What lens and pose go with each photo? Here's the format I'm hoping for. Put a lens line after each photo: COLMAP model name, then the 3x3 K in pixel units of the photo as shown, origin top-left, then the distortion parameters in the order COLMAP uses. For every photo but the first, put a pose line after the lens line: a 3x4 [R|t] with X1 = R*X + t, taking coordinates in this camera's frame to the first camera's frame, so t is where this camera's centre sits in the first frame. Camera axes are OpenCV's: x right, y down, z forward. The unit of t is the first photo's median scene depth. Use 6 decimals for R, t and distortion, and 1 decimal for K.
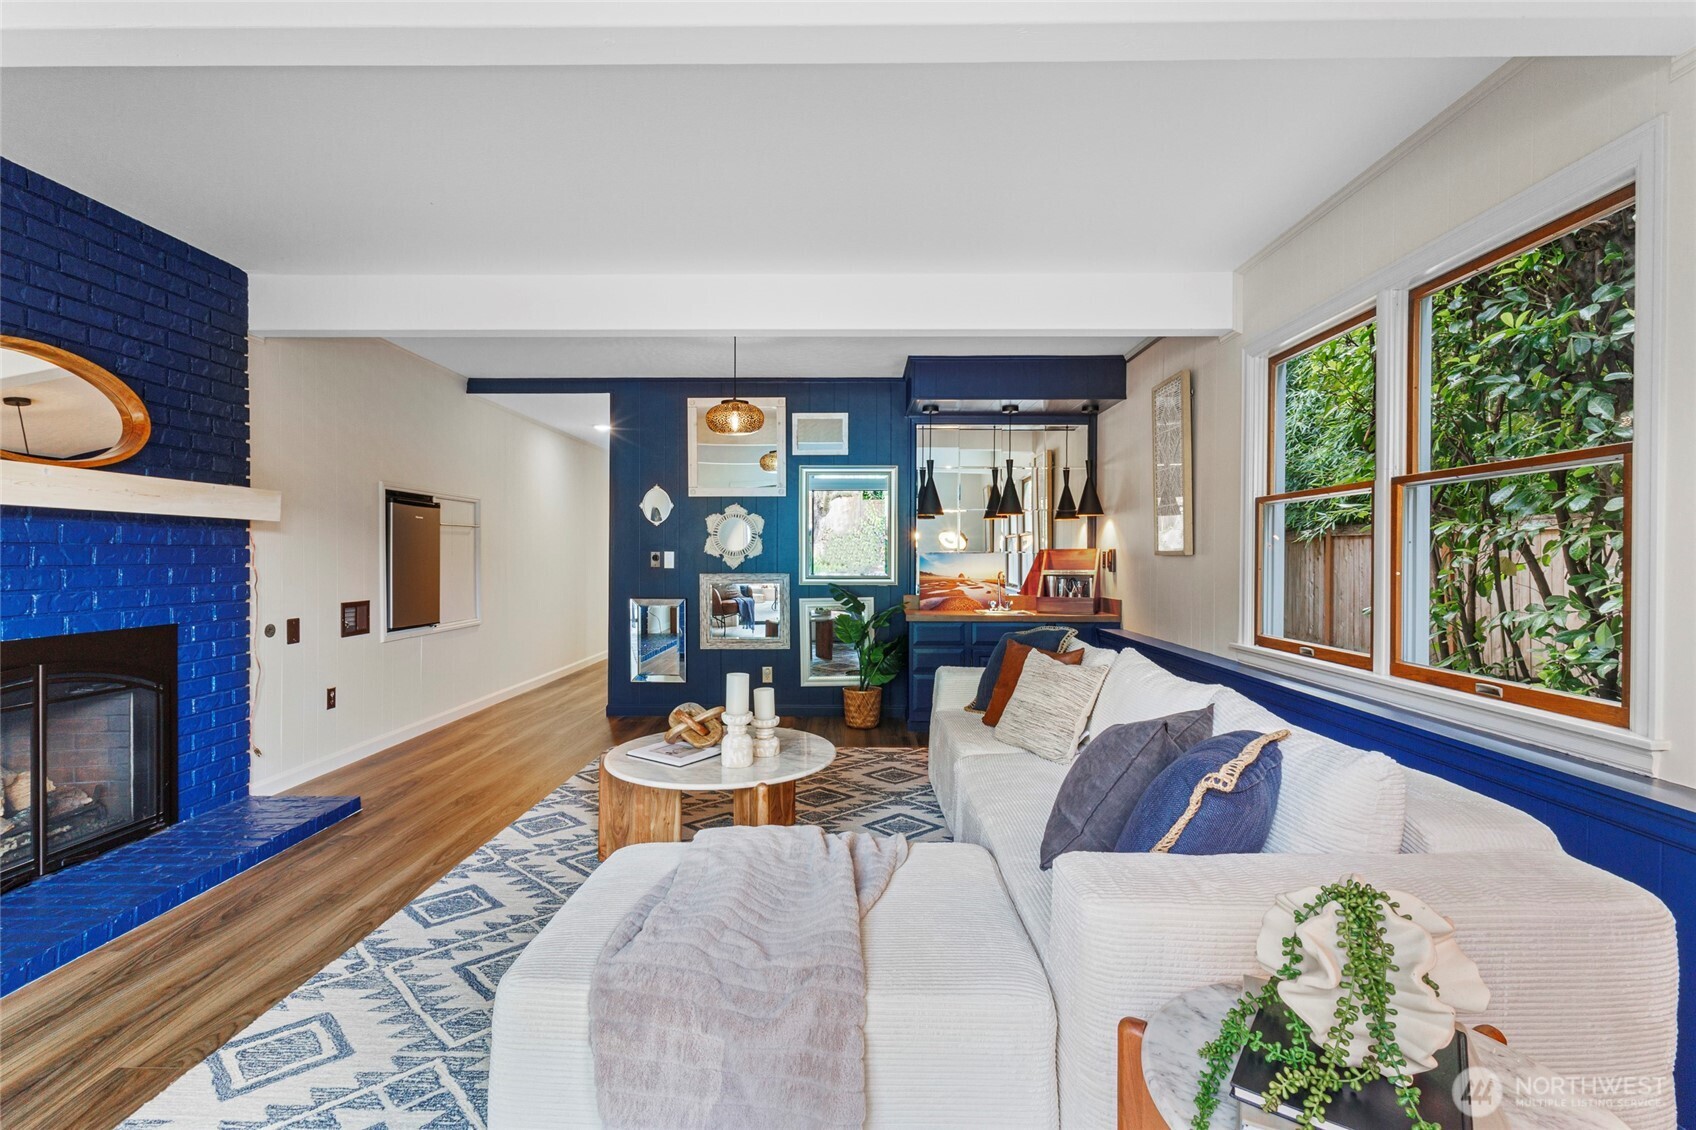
lens RADIAL K [[787.2, 0, 848.0], [0, 787.2, 565.0], [0, 0, 1]] dist [0.000819, 0.000118]
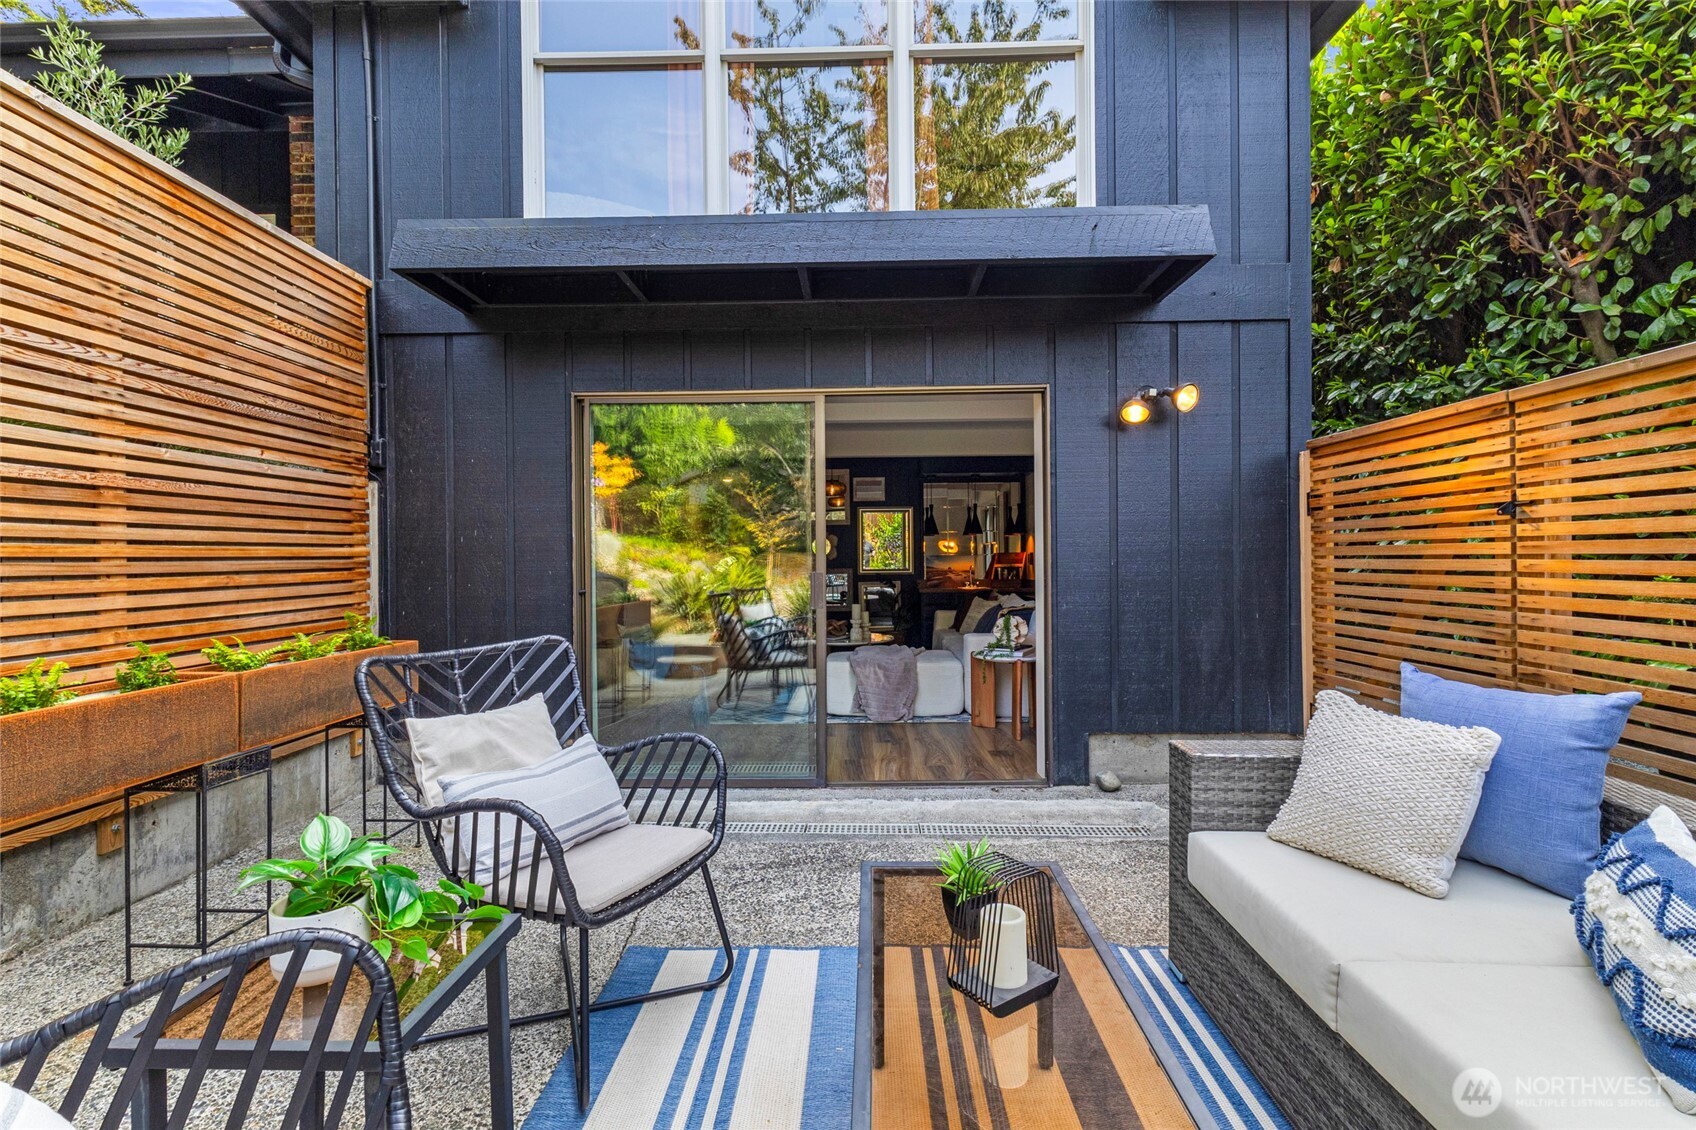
lens RADIAL K [[787.2, 0, 848.0], [0, 787.2, 565.0], [0, 0, 1]] dist [0.000819, 0.000118]
pose [[0.999871, -0.013428, -0.008806, -0.070371], [0.013383, 0.999897, -0.005102, 0.012321], [0.008874, 0.004984, 0.999948, -0.778576]]
